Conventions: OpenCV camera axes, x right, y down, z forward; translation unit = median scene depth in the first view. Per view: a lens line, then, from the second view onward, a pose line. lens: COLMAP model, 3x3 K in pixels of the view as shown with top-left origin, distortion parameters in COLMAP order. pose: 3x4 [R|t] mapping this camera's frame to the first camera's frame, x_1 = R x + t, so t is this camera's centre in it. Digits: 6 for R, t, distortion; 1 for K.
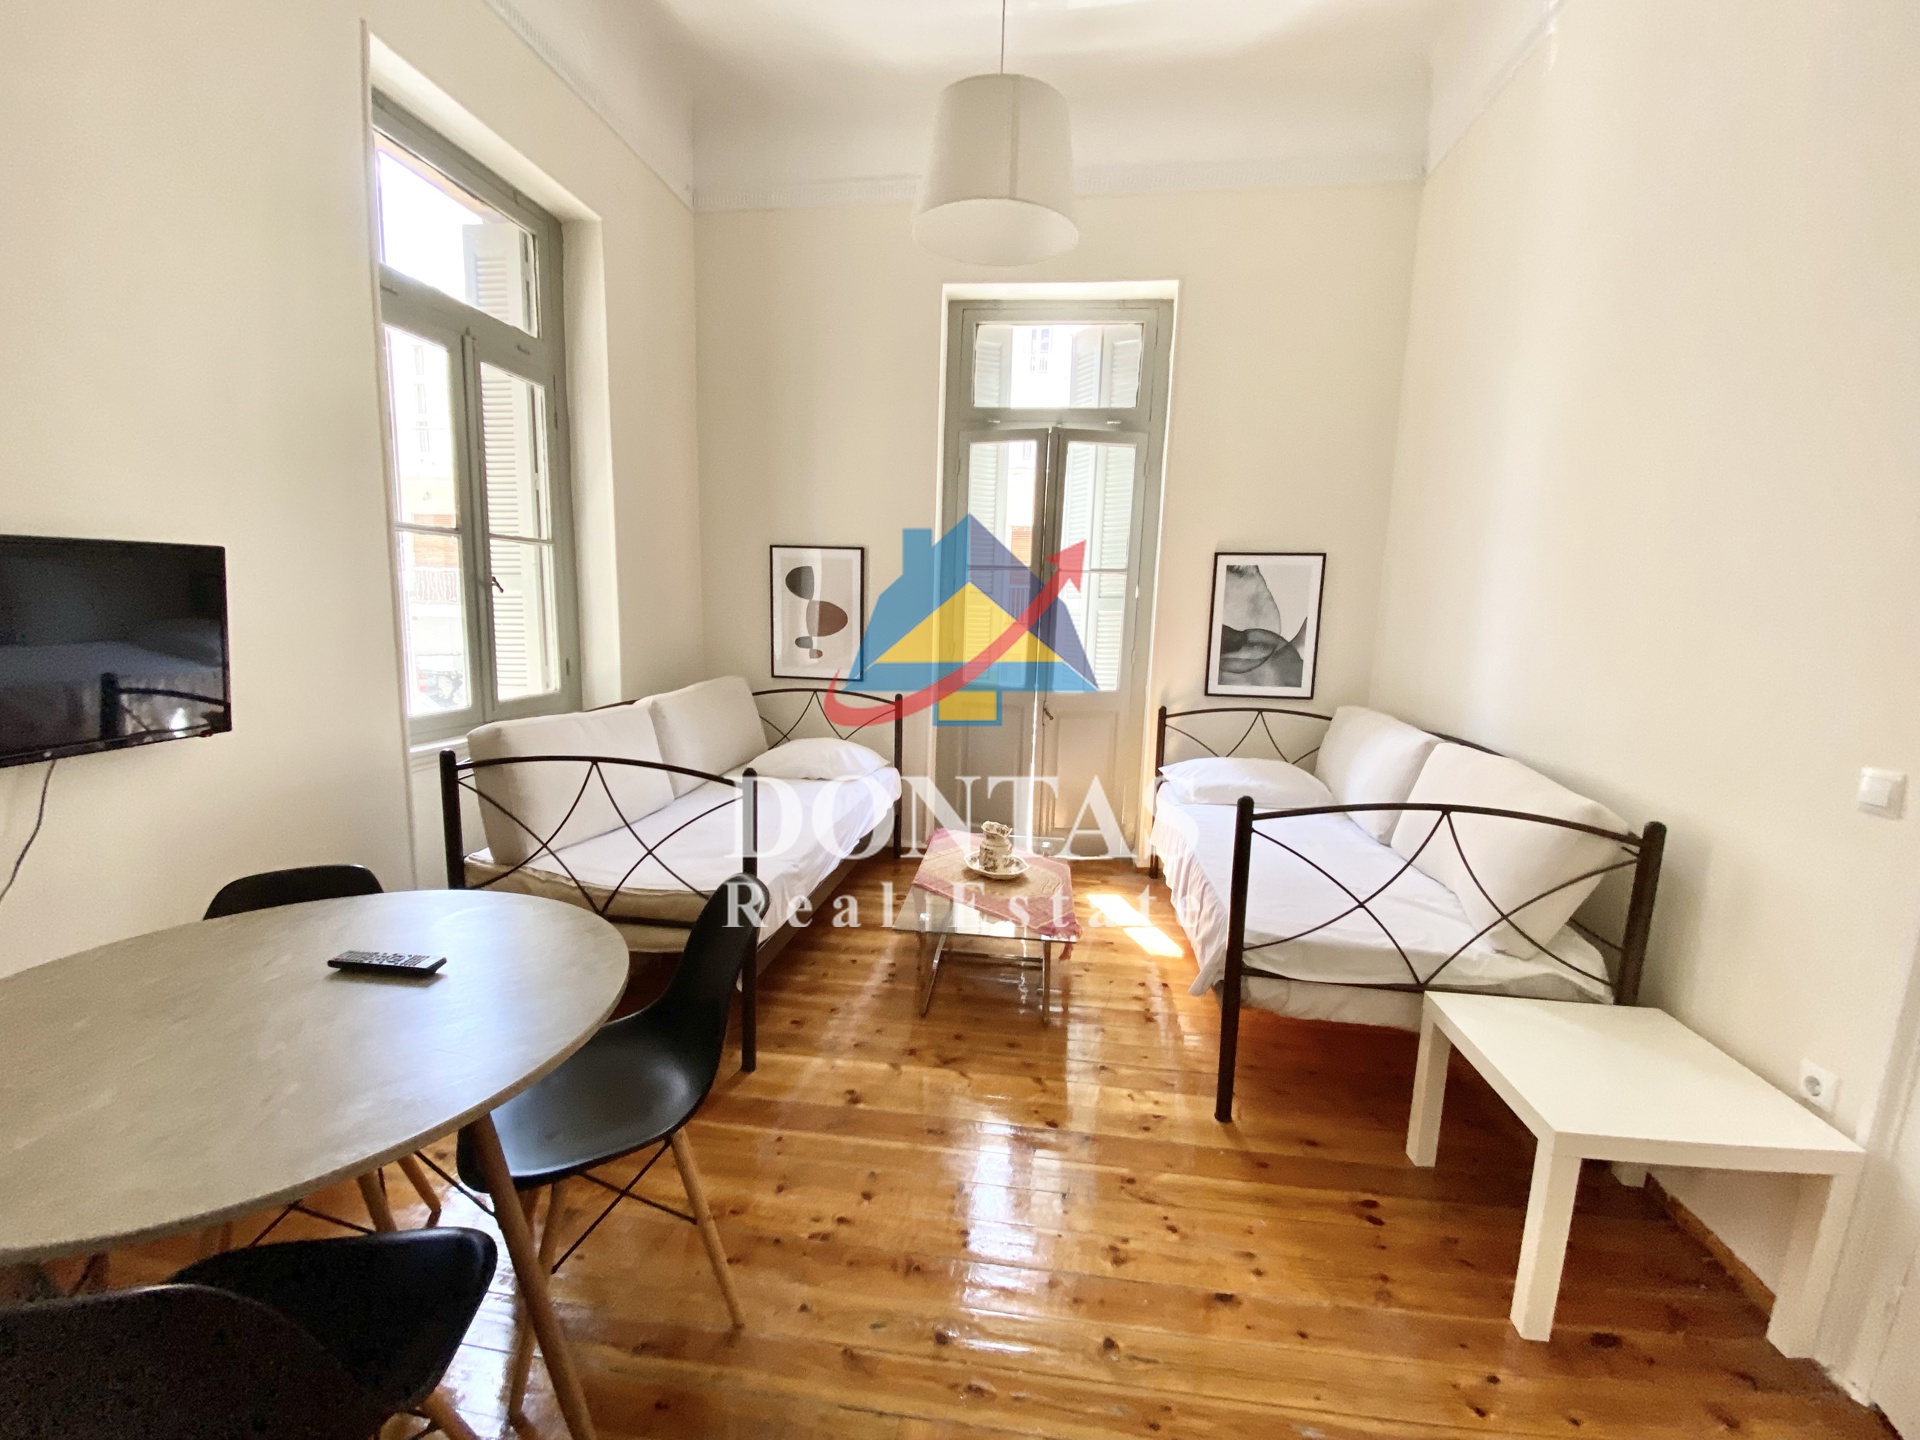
lens RADIAL K [[776.9, 0, 969.9], [0, 776.9, 714.0], [0, 0, 1]] dist [-0.016971, -0.007783]
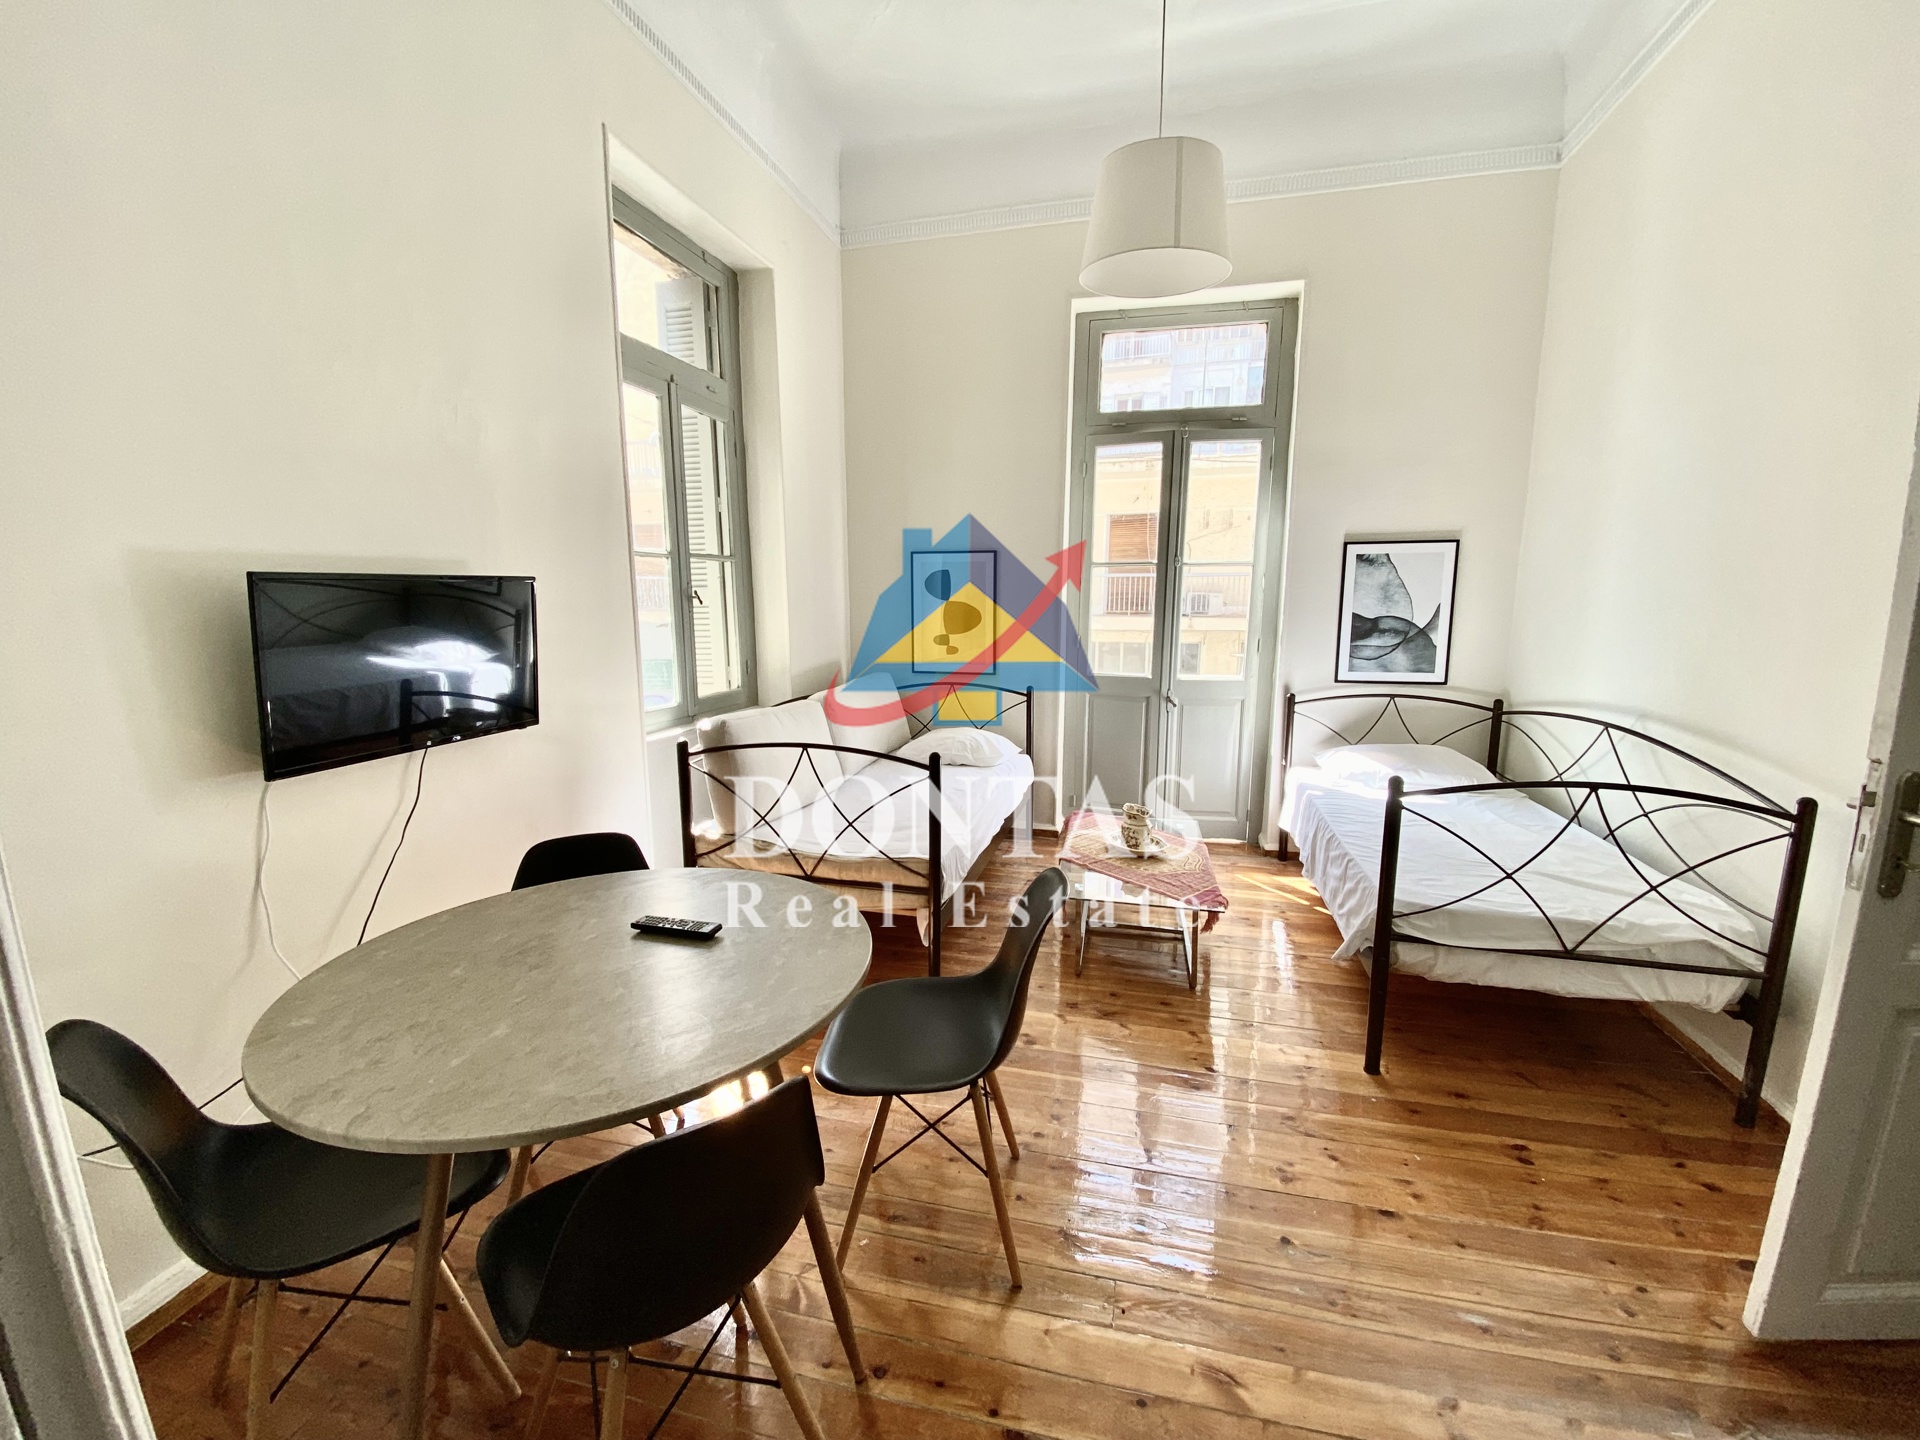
lens RADIAL K [[776.9, 0, 958.3], [0, 776.9, 715.3], [0, 0, 1]] dist [-0.016971, -0.007783]
pose [[0.991343, -0.010895, -0.130845, -0.090621], [0.012679, 0.999838, 0.012808, 0.000177], [0.130684, -0.014356, 0.991320, -0.127240]]
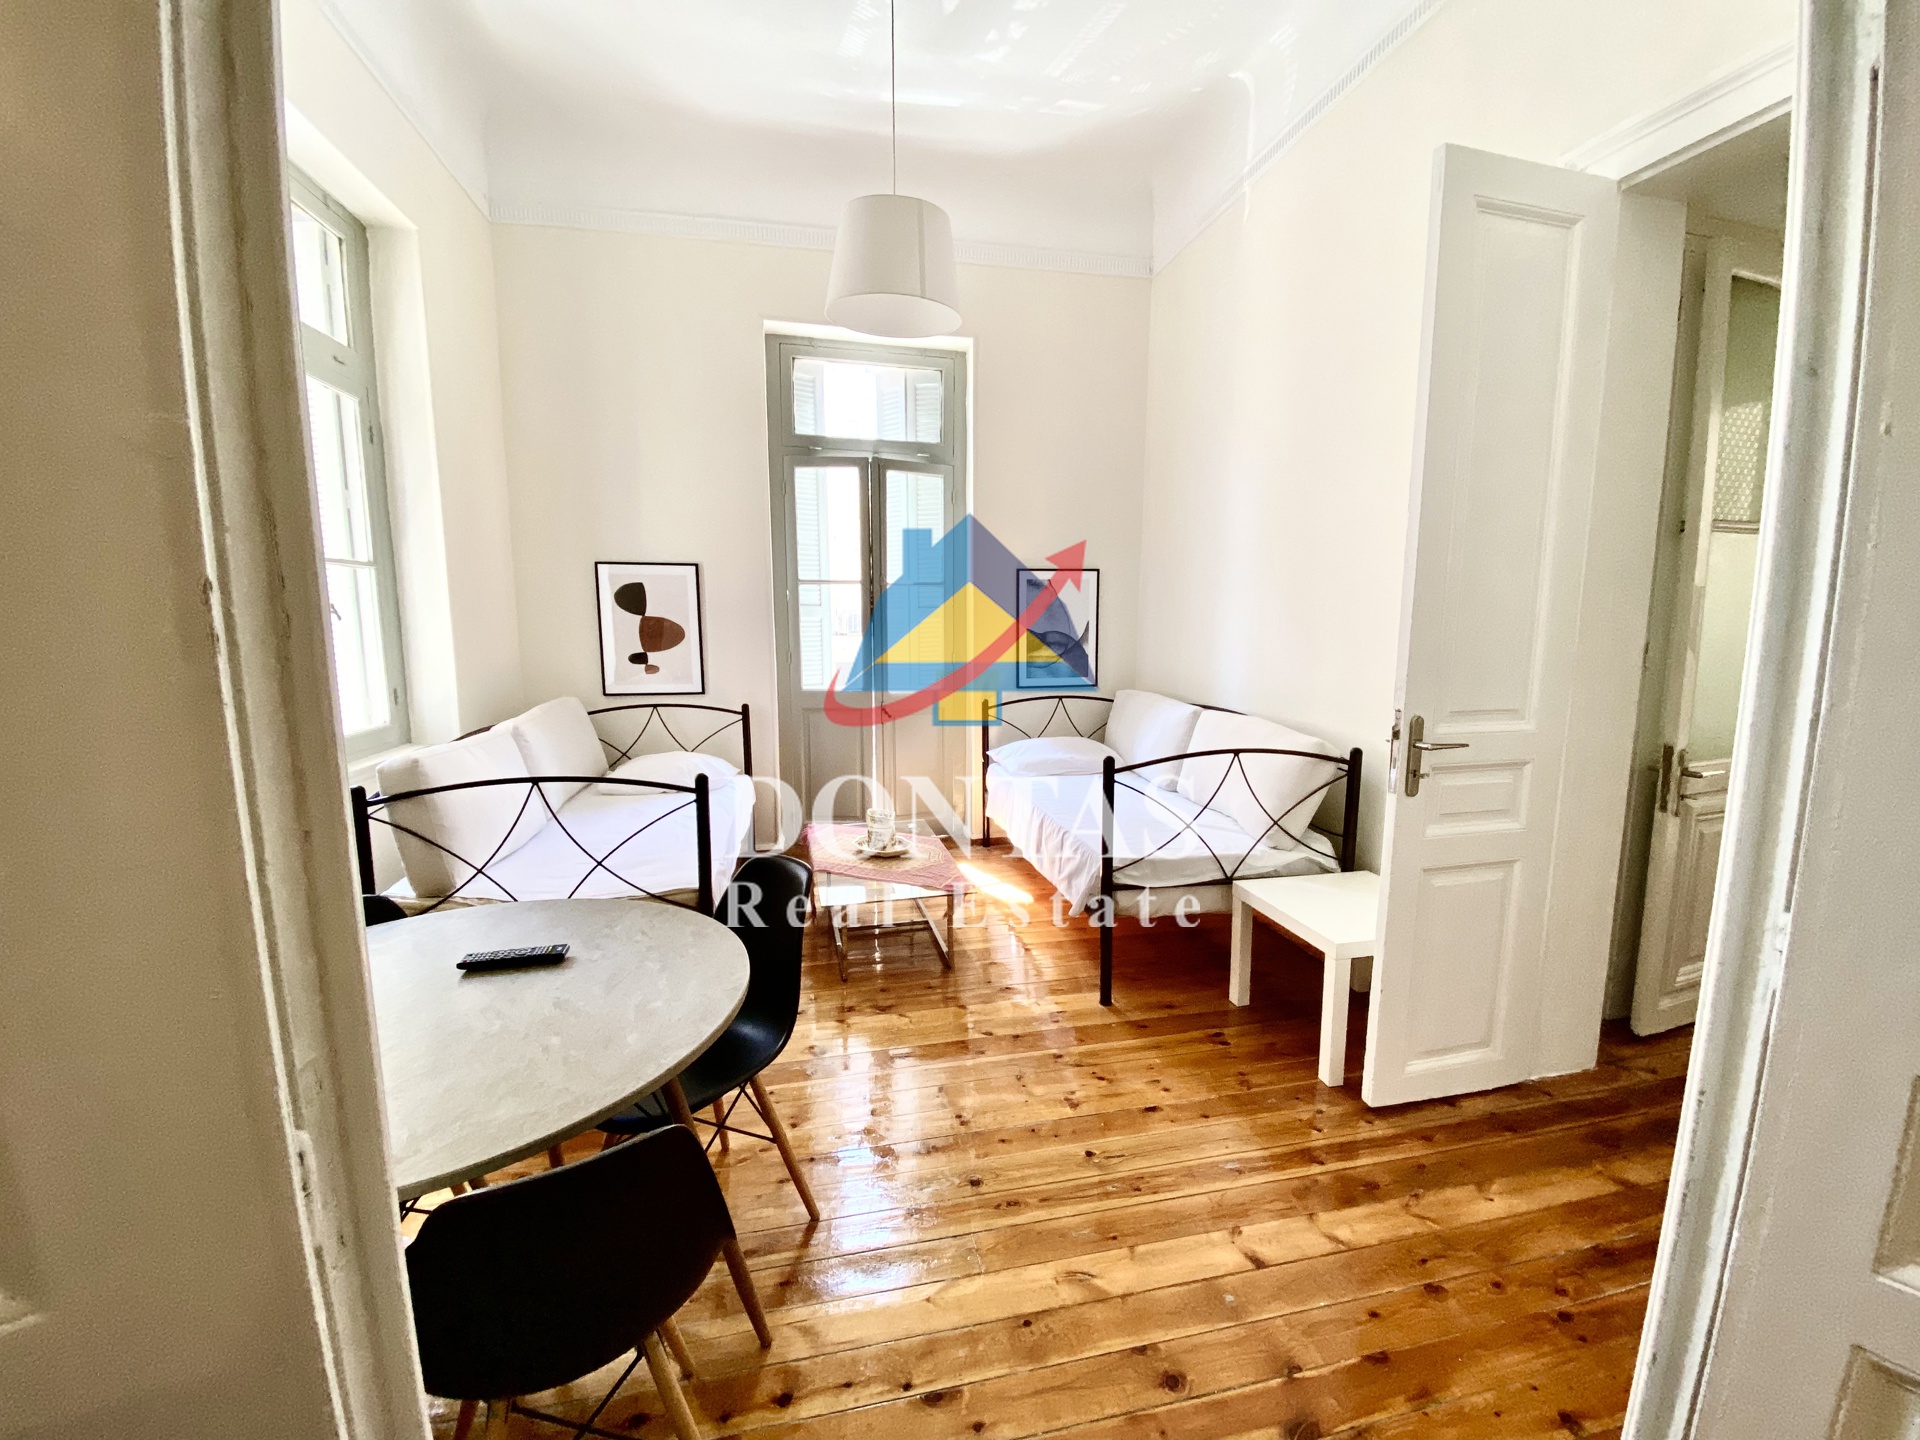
lens RADIAL K [[776.9, 0, 977.2], [0, 776.9, 707.5], [0, 0, 1]] dist [-0.016971, -0.007783]
pose [[0.937028, -0.066738, 0.342819, -0.257262], [0.071872, 0.997411, -0.002275, 0.007077], [-0.341780, 0.026771, 0.939399, -0.153916]]
